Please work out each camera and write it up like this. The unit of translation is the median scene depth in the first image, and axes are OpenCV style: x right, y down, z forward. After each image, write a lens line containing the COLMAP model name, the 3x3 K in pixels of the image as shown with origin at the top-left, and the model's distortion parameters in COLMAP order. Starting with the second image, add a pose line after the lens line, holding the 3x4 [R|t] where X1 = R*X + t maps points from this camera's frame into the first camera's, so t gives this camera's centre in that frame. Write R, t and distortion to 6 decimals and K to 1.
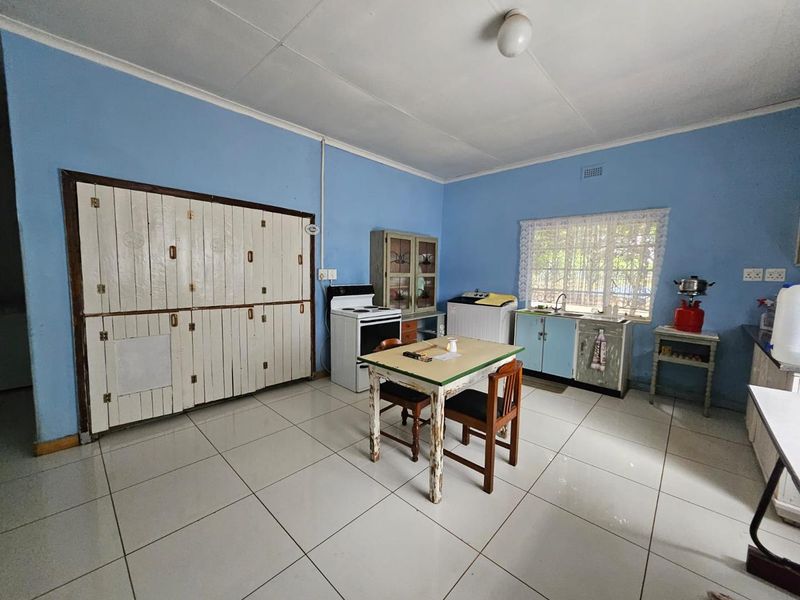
lens RADIAL K [[314.7, 0, 398.6], [0, 314.7, 298.1], [0, 0, 1]] dist [-0.002324, -0.001490]
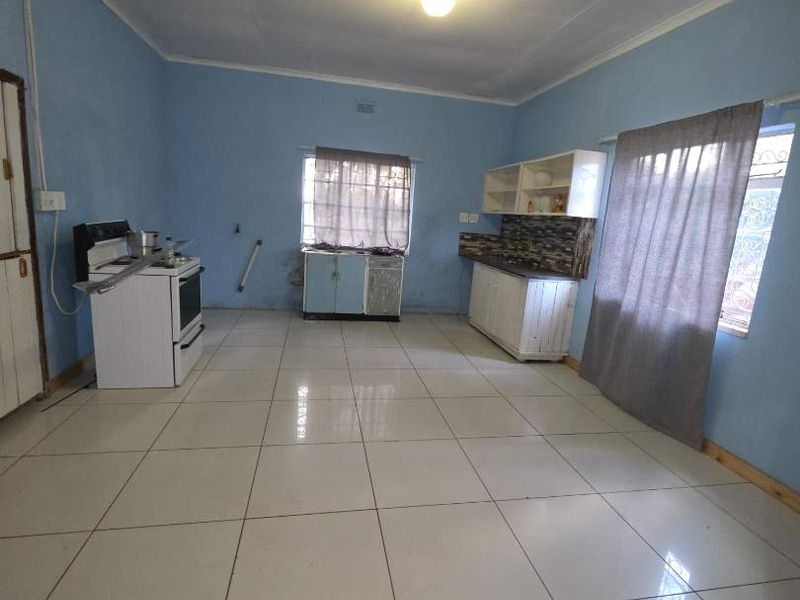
lens RADIAL K [[420.2, 0, 402.3], [0, 420.2, 295.6], [0, 0, 1]] dist [-0.002503, -0.003322]
pose [[0.578752, -0.134804, 0.804285, -0.508769], [0.011340, 0.987478, 0.157349, -0.022960], [-0.815425, -0.081946, 0.573033, 0.099969]]
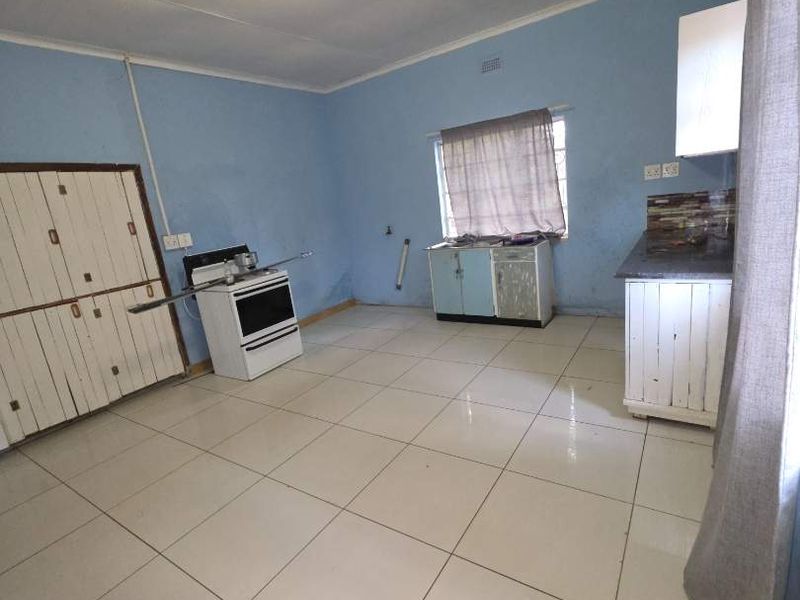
lens RADIAL K [[420.2, 0, 403.7], [0, 420.2, 296.3], [0, 0, 1]] dist [-0.002503, -0.003322]
pose [[0.975861, -0.173877, 0.132144, 0.164224], [0.154768, 0.977506, 0.143282, -0.006667], [-0.154085, -0.119371, 0.980820, -0.112428]]
